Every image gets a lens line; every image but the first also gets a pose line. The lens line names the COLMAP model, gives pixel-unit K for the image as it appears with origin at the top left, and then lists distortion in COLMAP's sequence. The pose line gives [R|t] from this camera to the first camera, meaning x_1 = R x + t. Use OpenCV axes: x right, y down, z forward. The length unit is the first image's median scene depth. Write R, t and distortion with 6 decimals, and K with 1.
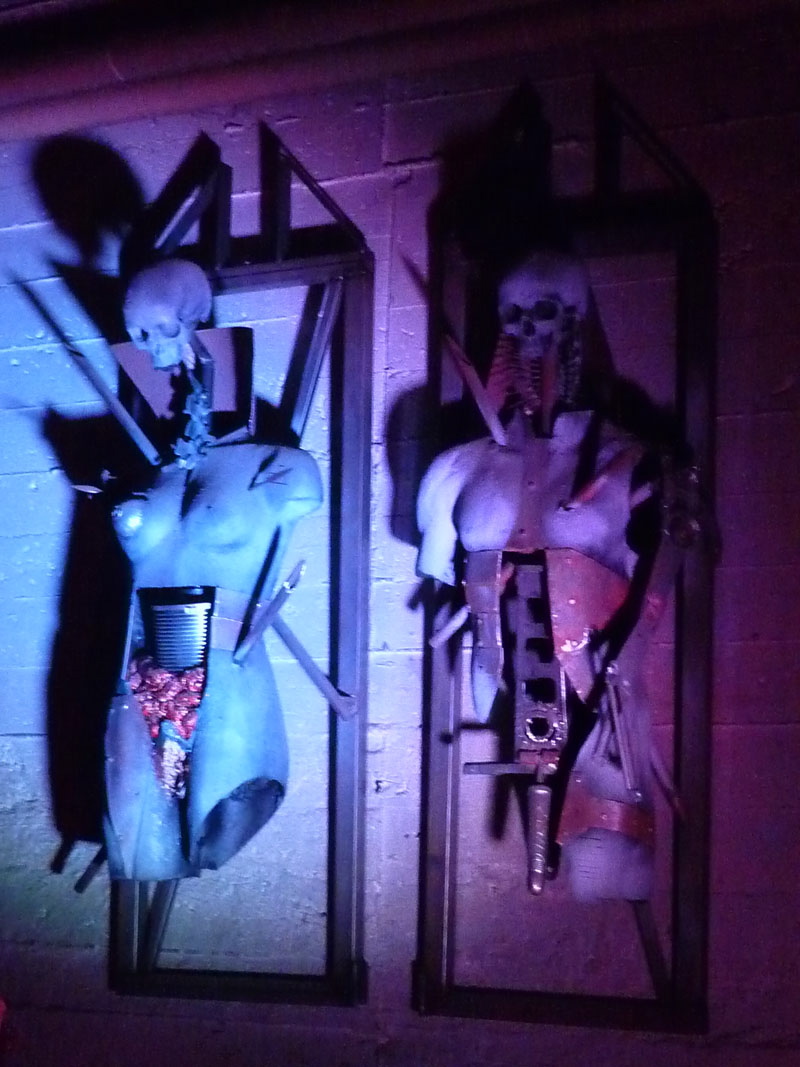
lens RADIAL K [[2329.7, 0, 400.0], [0, 2329.7, 533.5], [0, 0, 1]] dist [-0.086530, -0.163251]
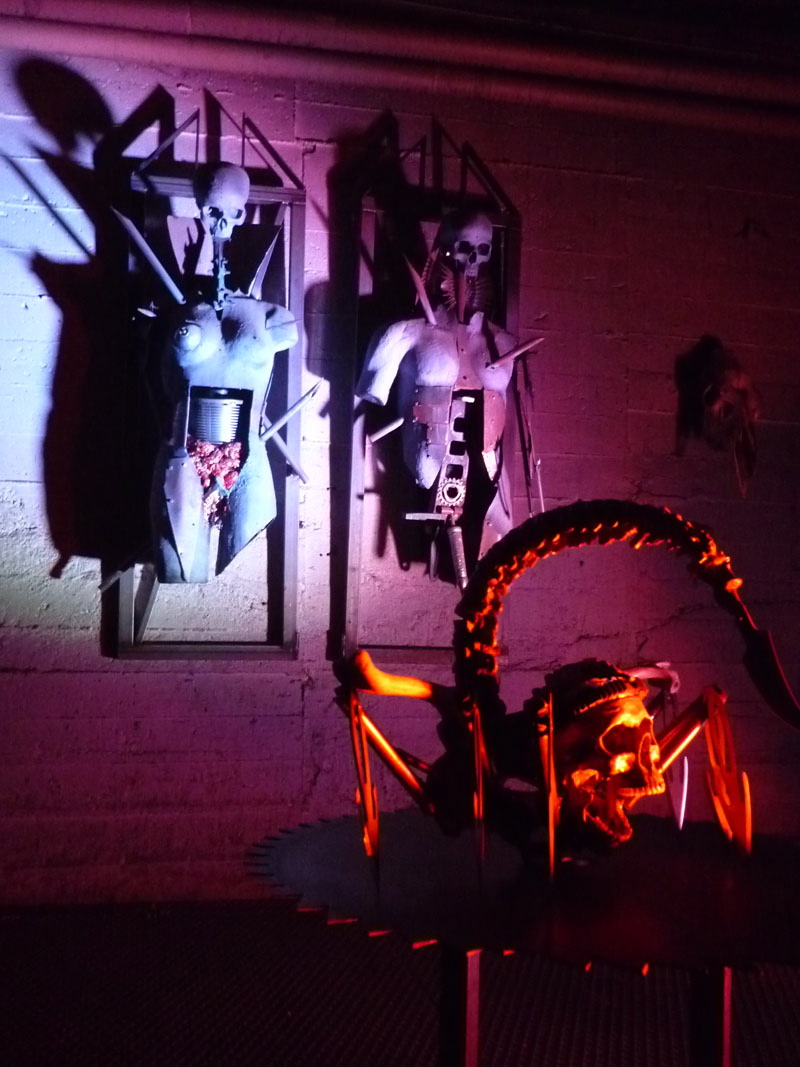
lens RADIAL K [[1097.7, 0, 400.0], [0, 1097.7, 533.5], [0, 0, 1]] dist [-0.097125, 0.166386]
pose [[0.755049, 0.024537, 0.655209, -0.447780], [-0.092551, 0.993283, 0.069456, 0.054211], [-0.649104, -0.113083, 0.752248, 0.371467]]
